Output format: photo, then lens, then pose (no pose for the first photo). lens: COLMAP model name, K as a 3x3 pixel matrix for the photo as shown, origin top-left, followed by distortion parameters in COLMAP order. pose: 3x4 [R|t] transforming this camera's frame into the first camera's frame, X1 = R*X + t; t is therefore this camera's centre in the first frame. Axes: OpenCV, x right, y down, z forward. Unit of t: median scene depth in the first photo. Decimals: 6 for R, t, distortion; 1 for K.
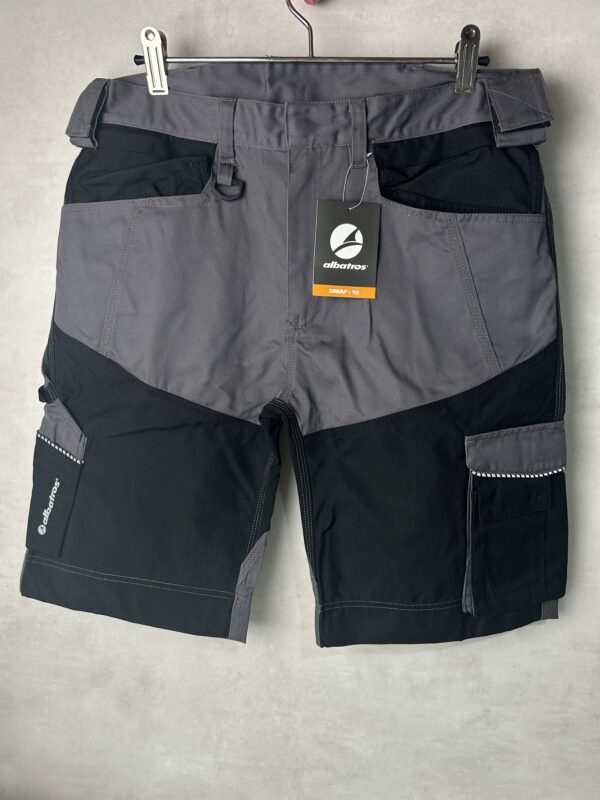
lens RADIAL K [[619.2, 0, 300.3], [0, 619.2, 388.9], [0, 0, 1]] dist [0.001966, -0.009122]
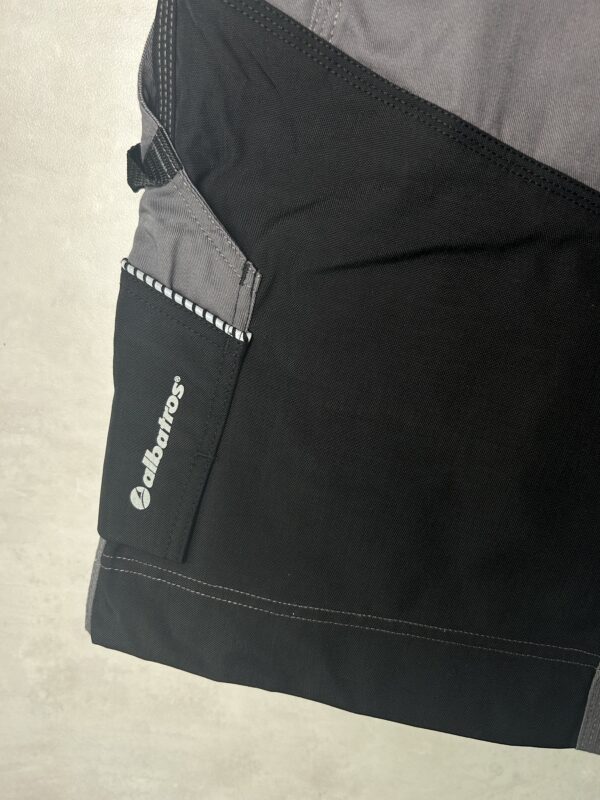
lens RADIAL K [[761.3, 0, 369.3], [0, 761.3, 398.4], [0, 0, 1]] dist [0.004393, -0.005067]
pose [[0.999674, 0.022206, 0.012622, -0.268672], [-0.023666, 0.991151, 0.130611, 0.088703], [-0.009610, -0.130867, 0.991353, 0.492978]]
